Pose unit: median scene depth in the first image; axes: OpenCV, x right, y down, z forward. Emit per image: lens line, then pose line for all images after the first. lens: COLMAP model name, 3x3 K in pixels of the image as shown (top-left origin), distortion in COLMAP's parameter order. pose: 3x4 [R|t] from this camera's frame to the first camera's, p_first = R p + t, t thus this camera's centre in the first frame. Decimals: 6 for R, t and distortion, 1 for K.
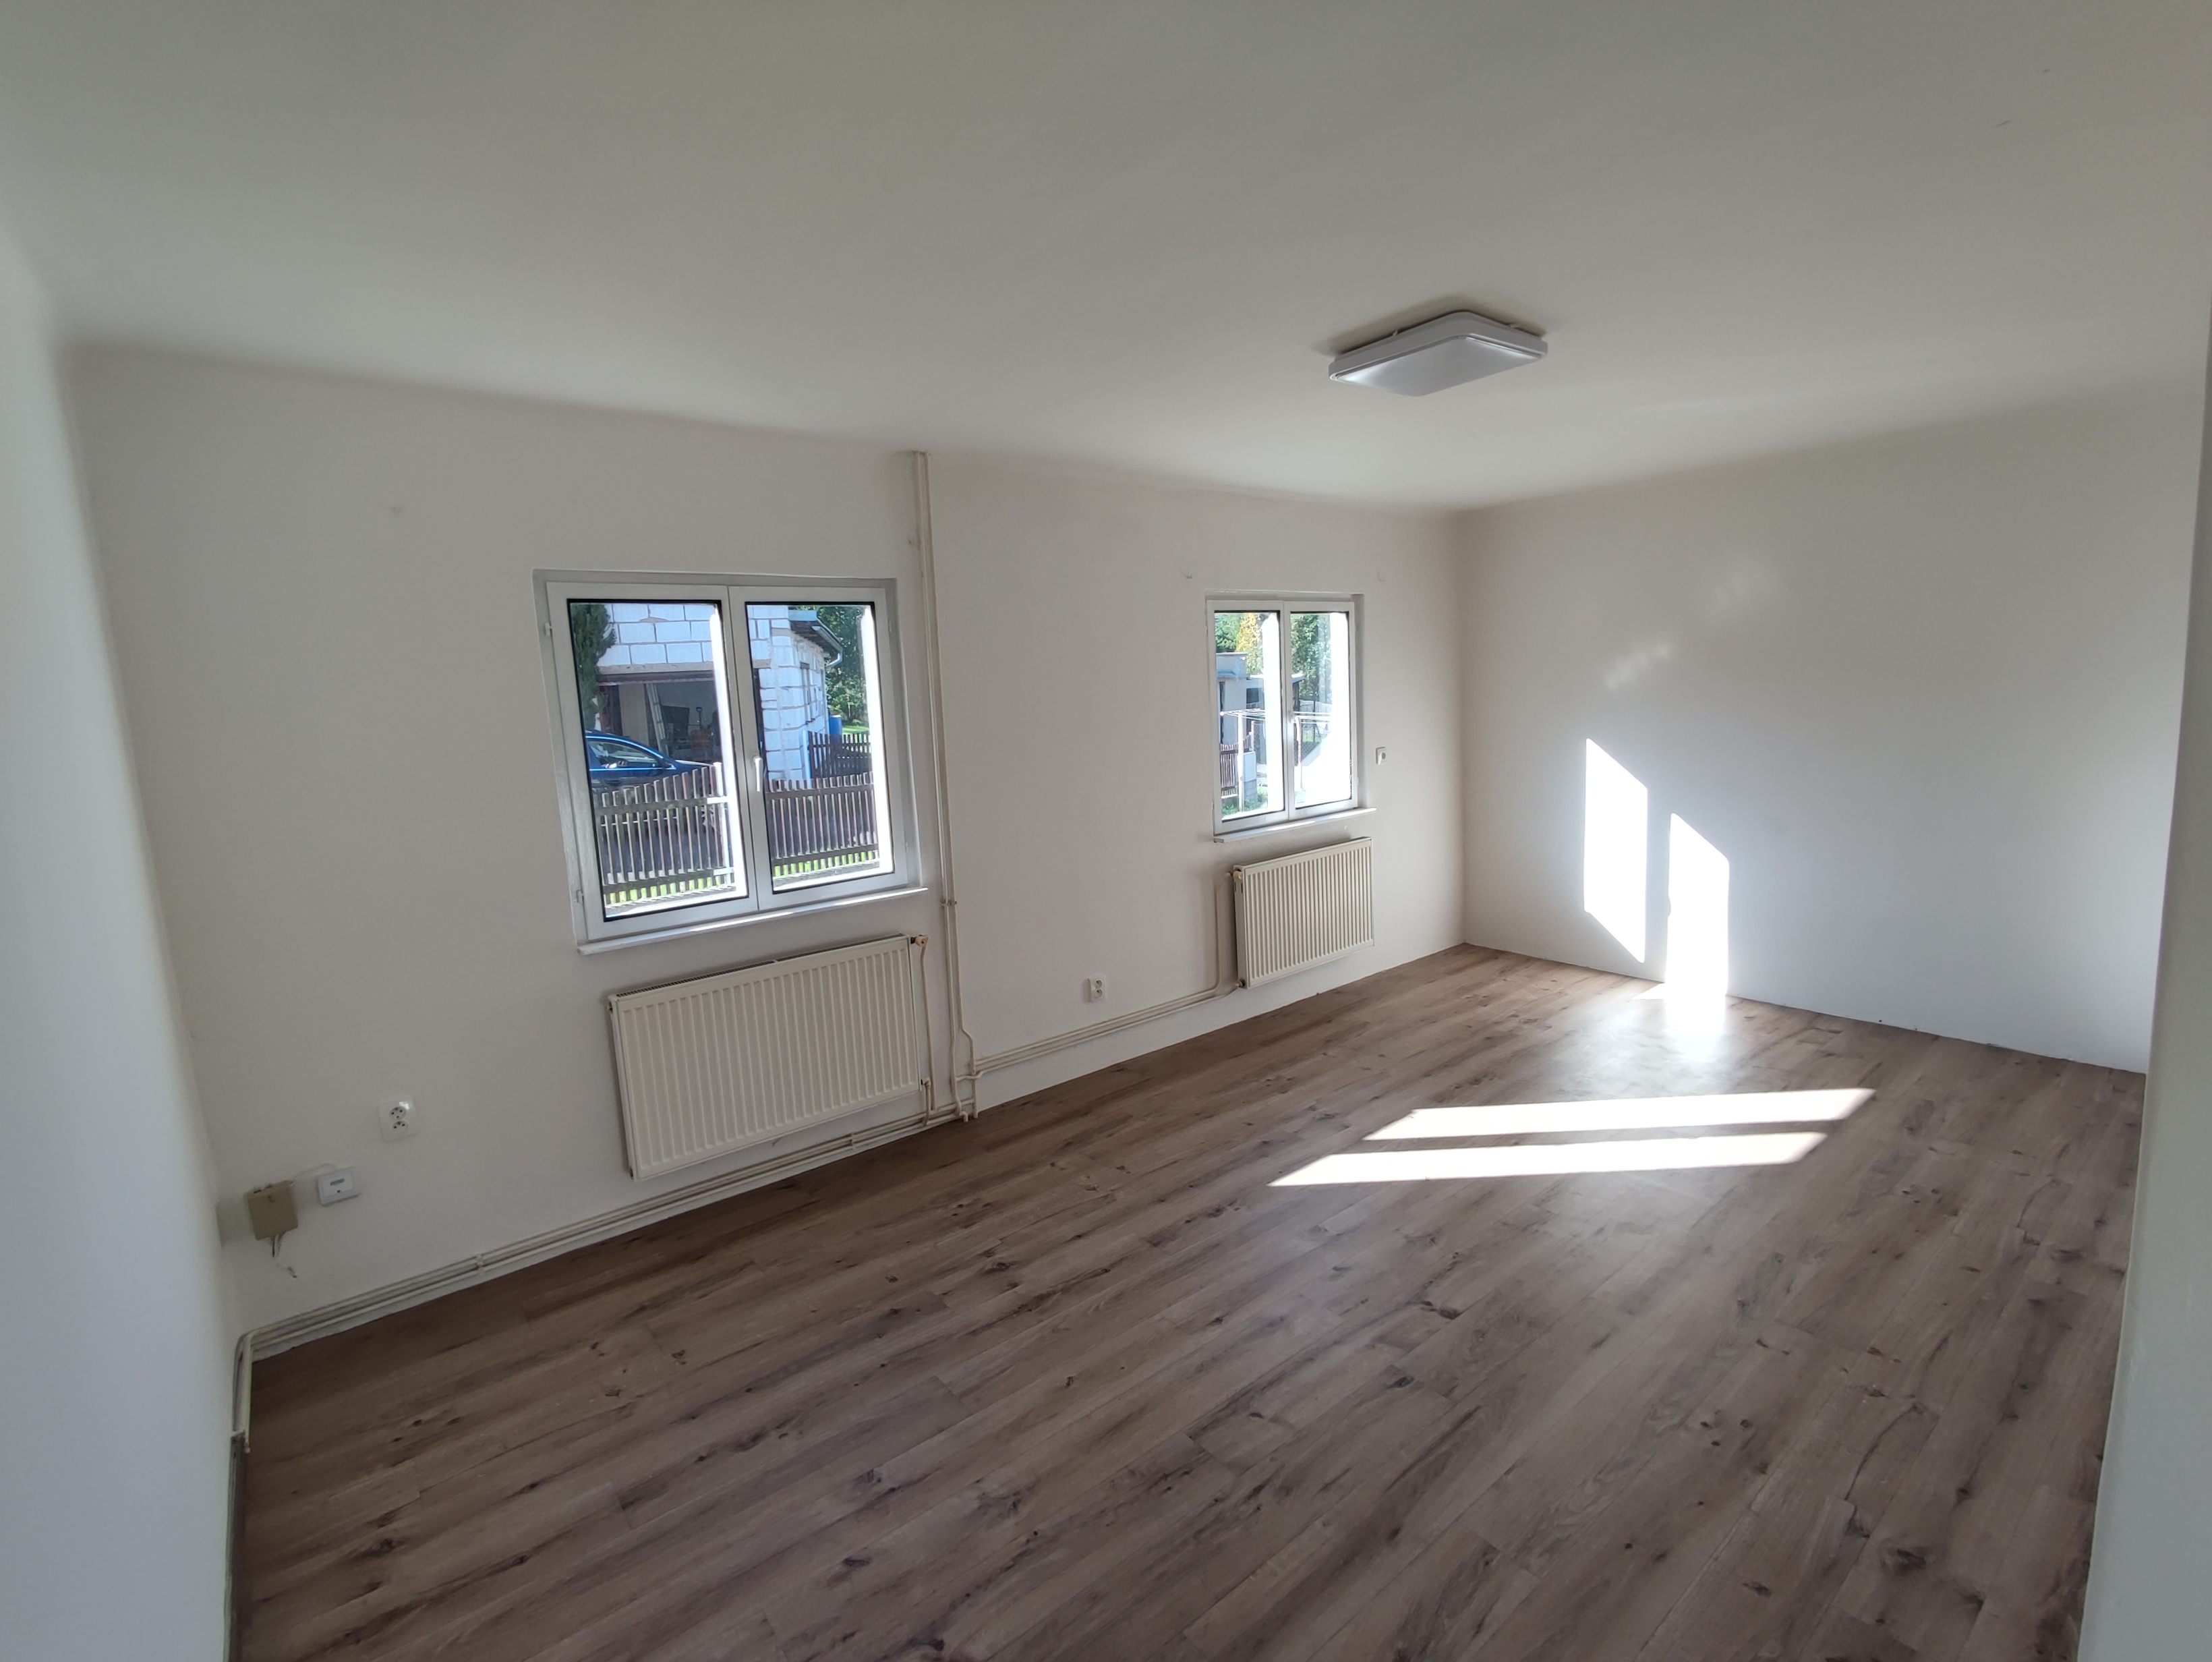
lens RADIAL K [[1012.7, 0, 1106.0], [0, 1012.7, 831.0], [0, 0, 1]] dist [0.009507, -0.006189]
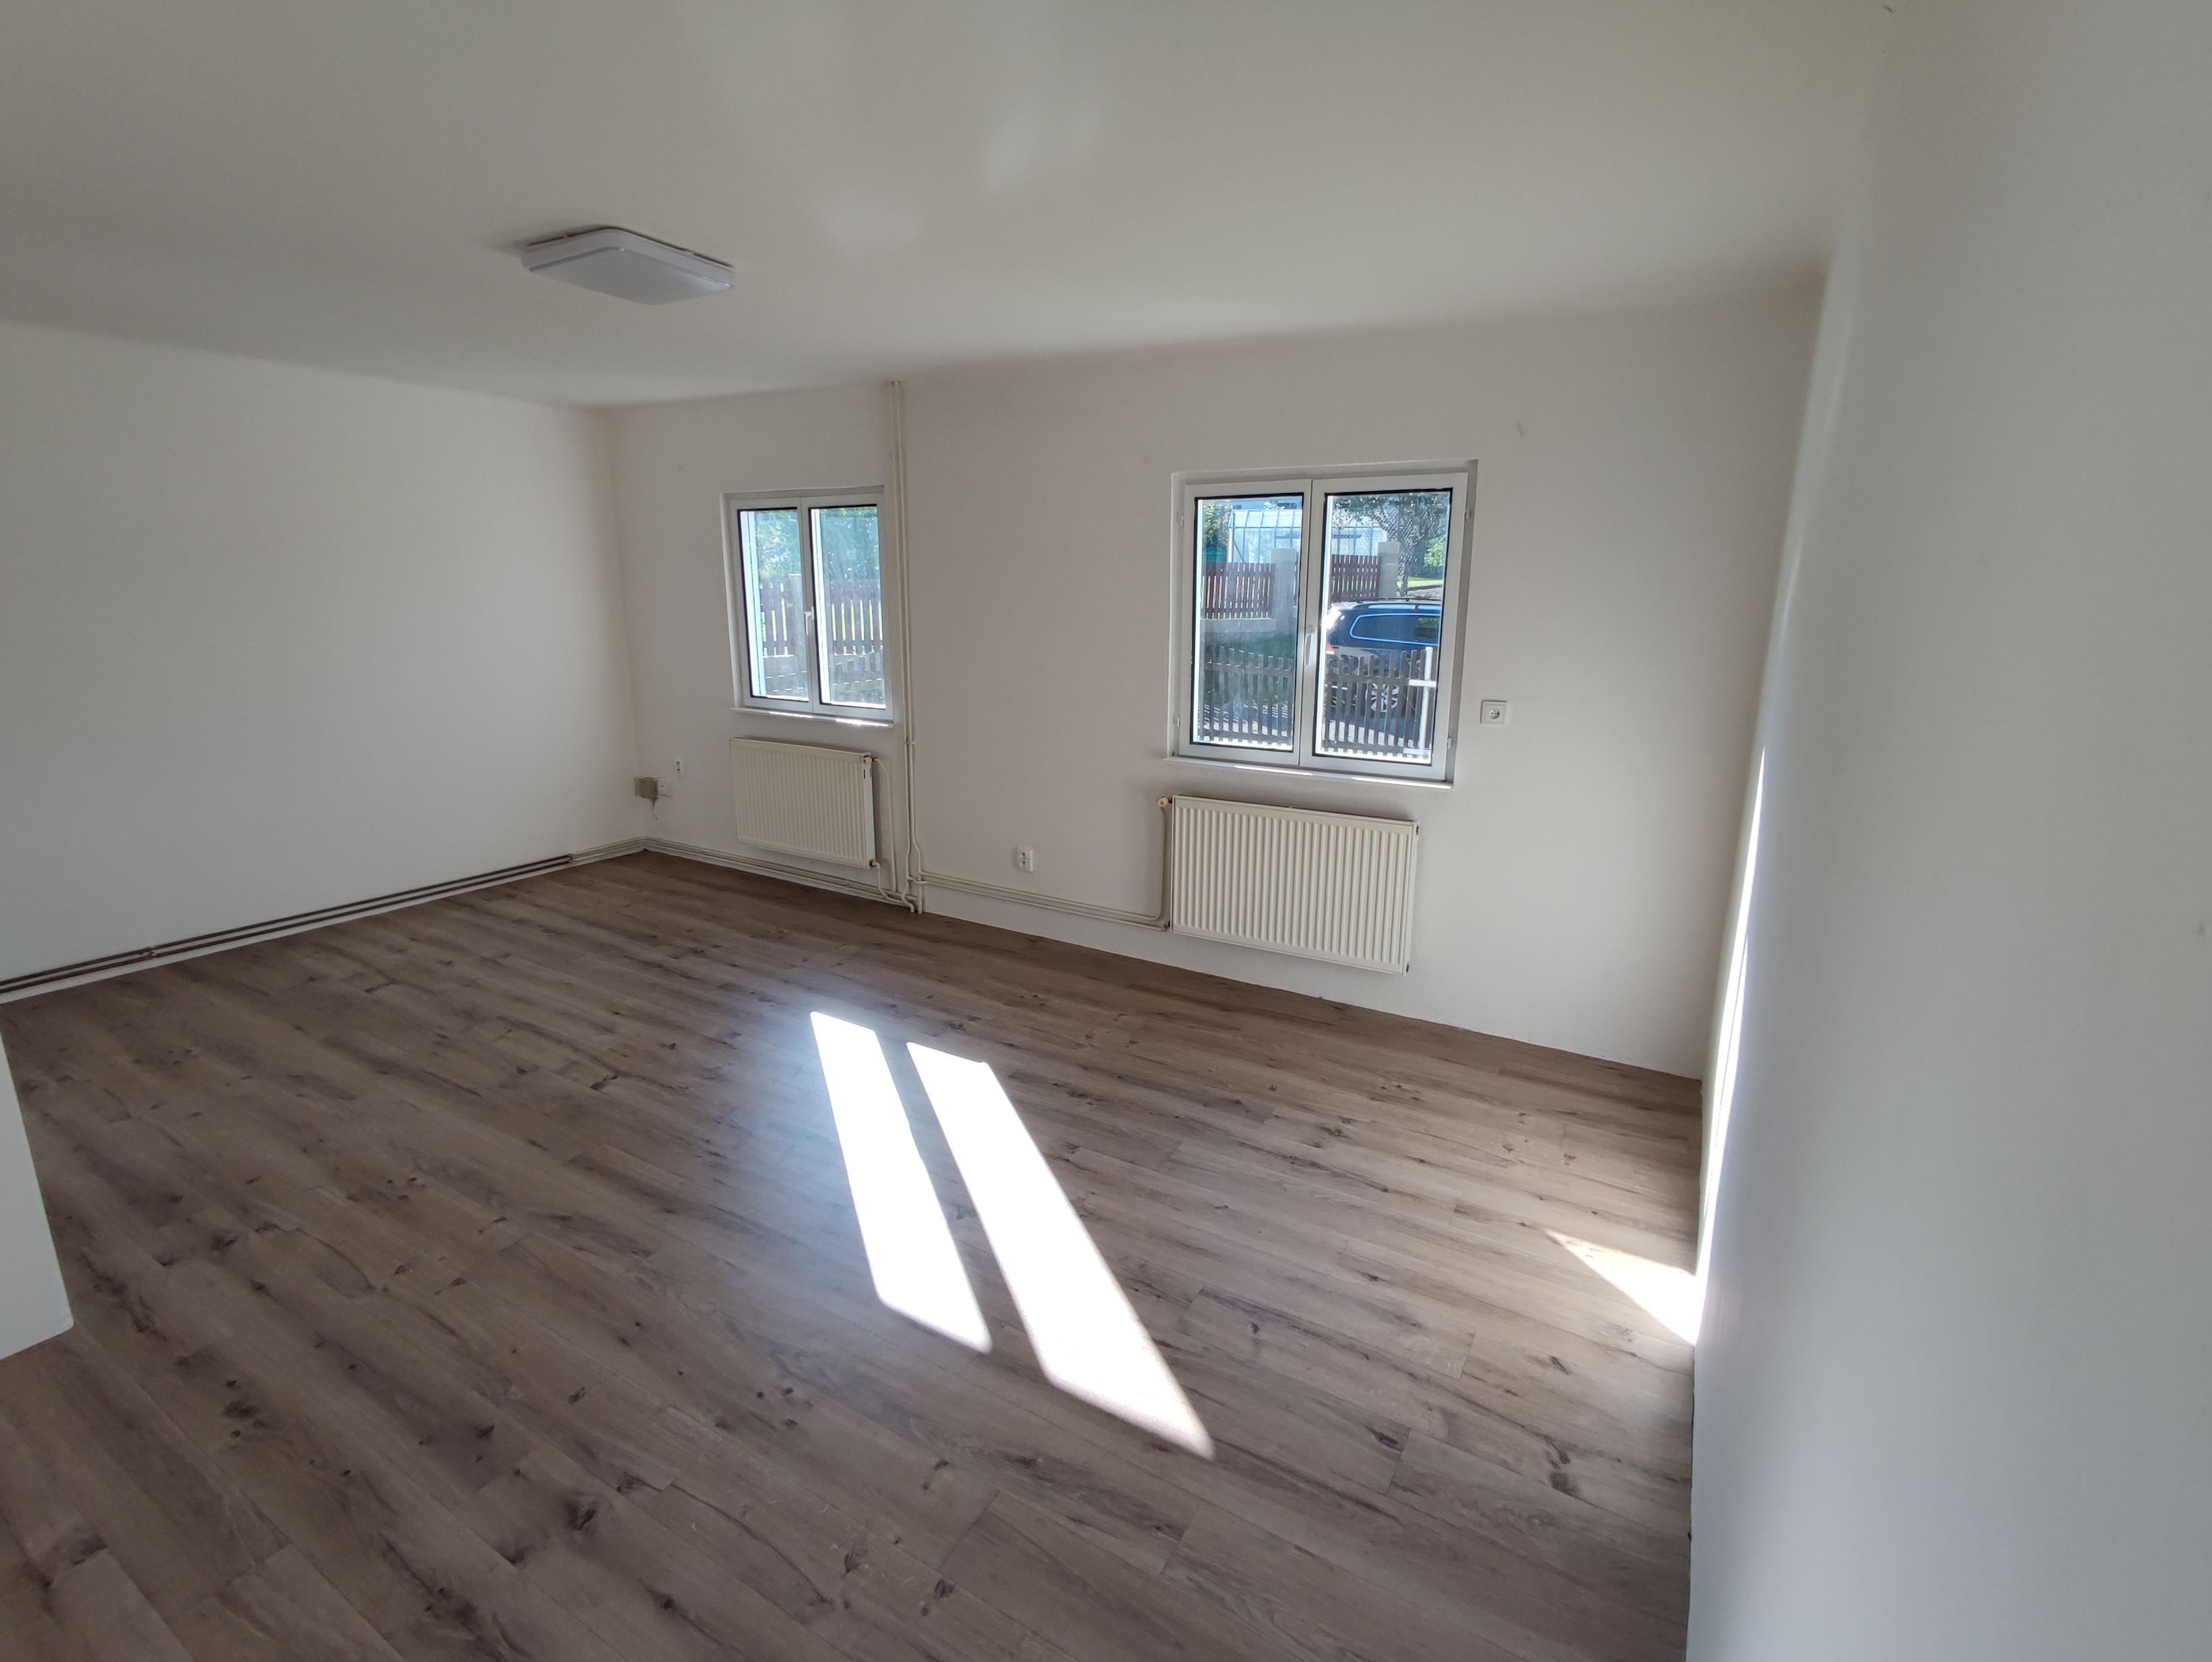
lens RADIAL K [[995.5, 0, 1106.0], [0, 995.5, 831.0], [0, 0, 1]] dist [0.001756, 0.000463]
pose [[0.361186, 0.272239, -0.891869, 1.117977], [-0.167382, 0.959828, 0.225197, -0.150956], [0.917348, 0.067945, 0.392245, 0.755680]]
